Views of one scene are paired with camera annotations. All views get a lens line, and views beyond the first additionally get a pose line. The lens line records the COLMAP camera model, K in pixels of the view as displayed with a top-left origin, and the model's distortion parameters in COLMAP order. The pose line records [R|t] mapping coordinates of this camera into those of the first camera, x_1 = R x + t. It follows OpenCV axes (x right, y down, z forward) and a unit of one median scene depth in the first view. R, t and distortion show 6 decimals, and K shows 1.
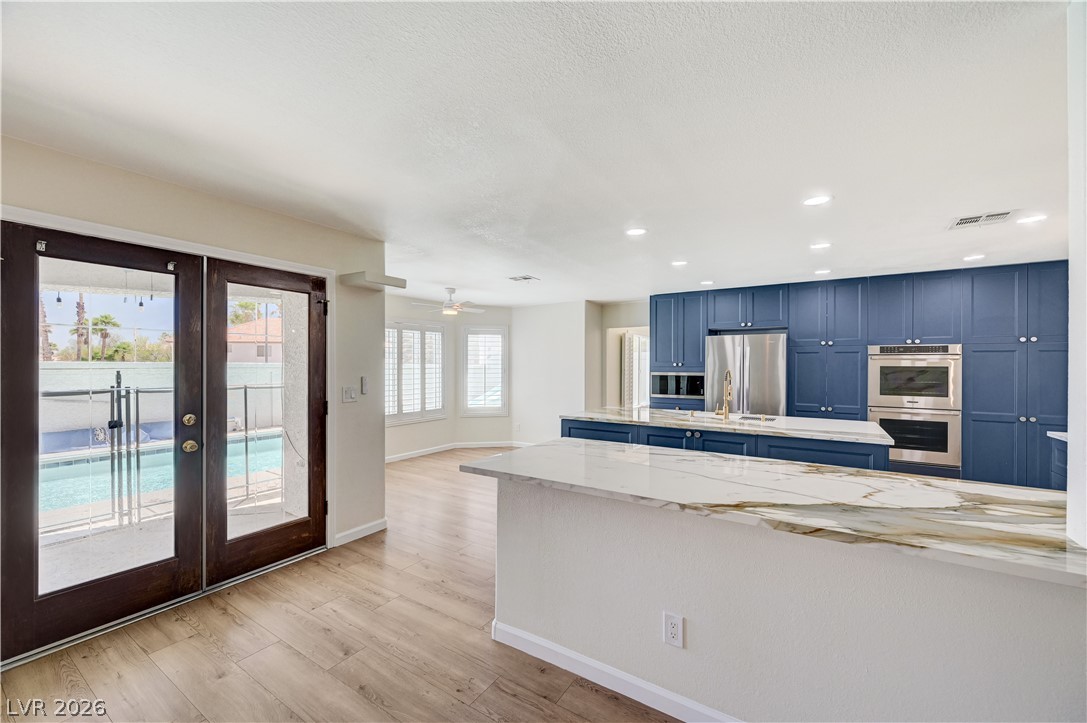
lens RADIAL K [[430.9, 0, 544.1], [0, 430.9, 365.8], [0, 0, 1]] dist [0.000029, 0.000013]
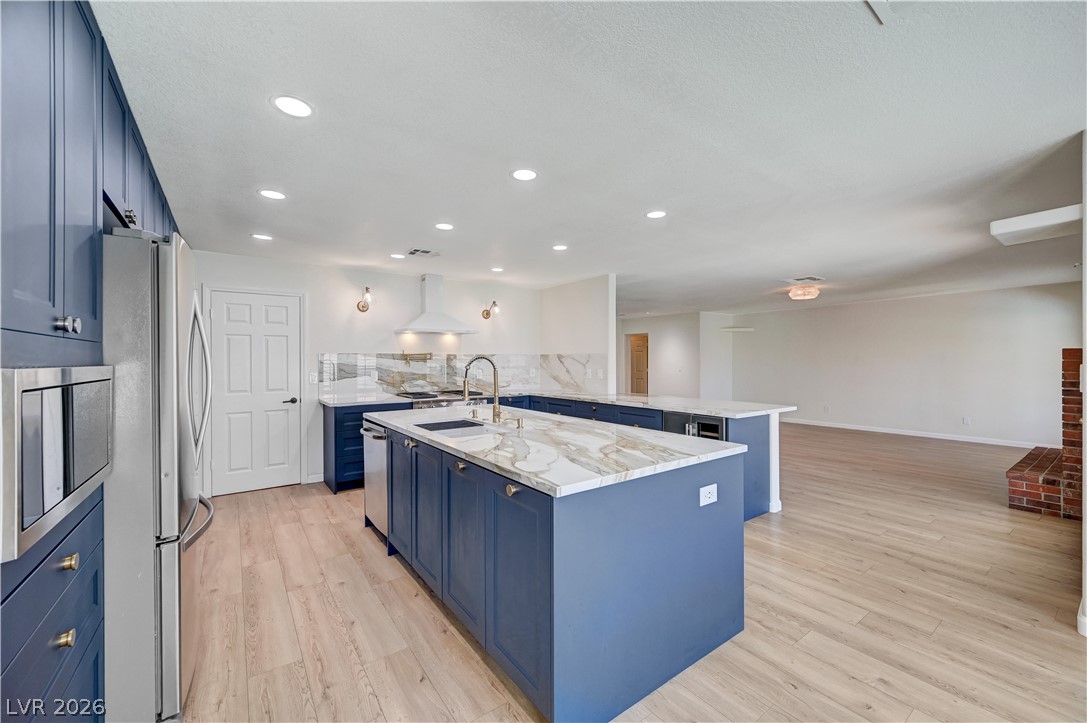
lens RADIAL K [[430.9, 0, 544.1], [0, 430.9, 365.8], [0, 0, 1]] dist [0.000029, 0.000013]
pose [[-0.930551, -0.004550, 0.366135, 0.088952], [-0.001109, 0.999953, 0.009609, 0.019749], [-0.366162, 0.008536, -0.930512, 1.899266]]
